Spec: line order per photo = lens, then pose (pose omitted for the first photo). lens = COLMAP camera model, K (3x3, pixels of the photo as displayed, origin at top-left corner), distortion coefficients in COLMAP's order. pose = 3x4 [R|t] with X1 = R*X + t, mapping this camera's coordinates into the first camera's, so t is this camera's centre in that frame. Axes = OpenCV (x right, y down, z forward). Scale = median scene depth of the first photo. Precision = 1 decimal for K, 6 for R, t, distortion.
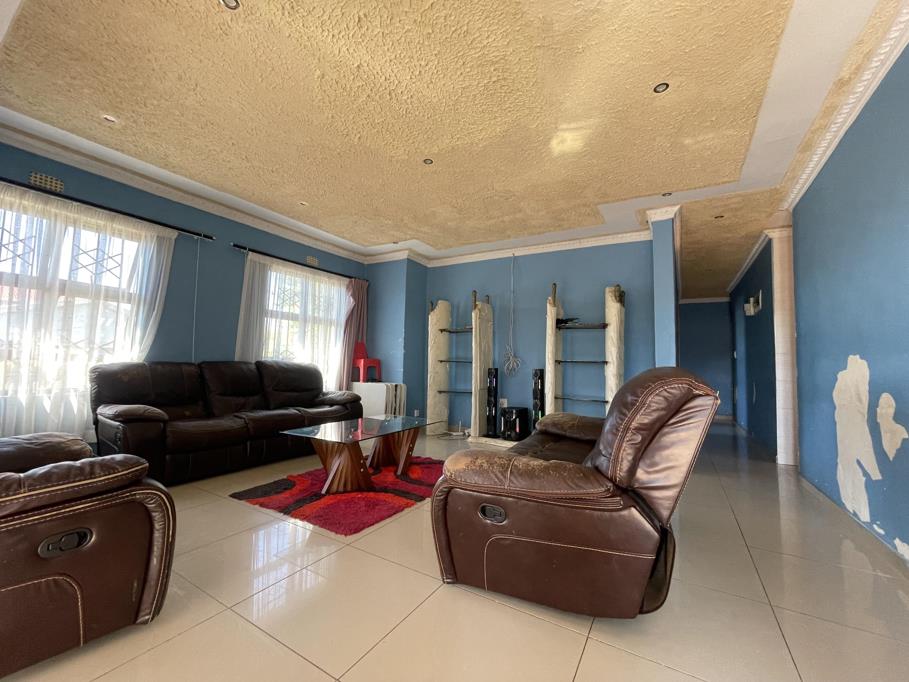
lens RADIAL K [[368.1, 0, 454.5], [0, 368.1, 341.0], [0, 0, 1]] dist [-0.001207, -0.000280]
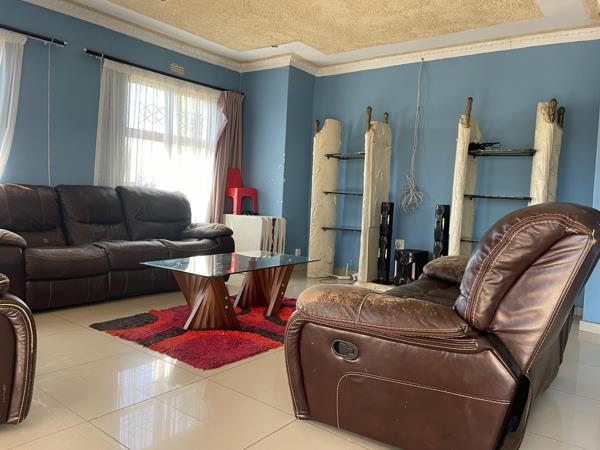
lens RADIAL K [[452.8, 0, 301.9], [0, 452.8, 221.1], [0, 0, 1]] dist [0.097756, -0.120855]
pose [[0.992236, 0.034237, -0.119566, 0.041346], [-0.020309, 0.993062, 0.115822, 0.000375], [0.122702, -0.112494, 0.986047, -0.049429]]
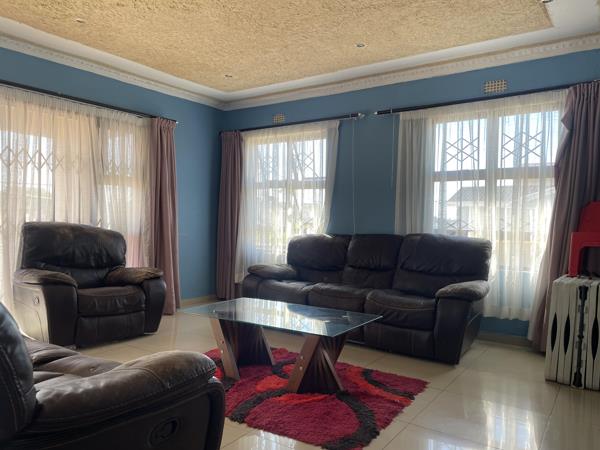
lens RADIAL K [[471.4, 0, 300.0], [0, 471.4, 225.0], [0, 0, 1]] dist [0.001304, 0.000204]
pose [[-0.074999, -0.039991, -0.996381, 0.580583], [0.032066, 0.998582, -0.042493, 0.070838], [0.996668, -0.035137, -0.073610, 0.820322]]
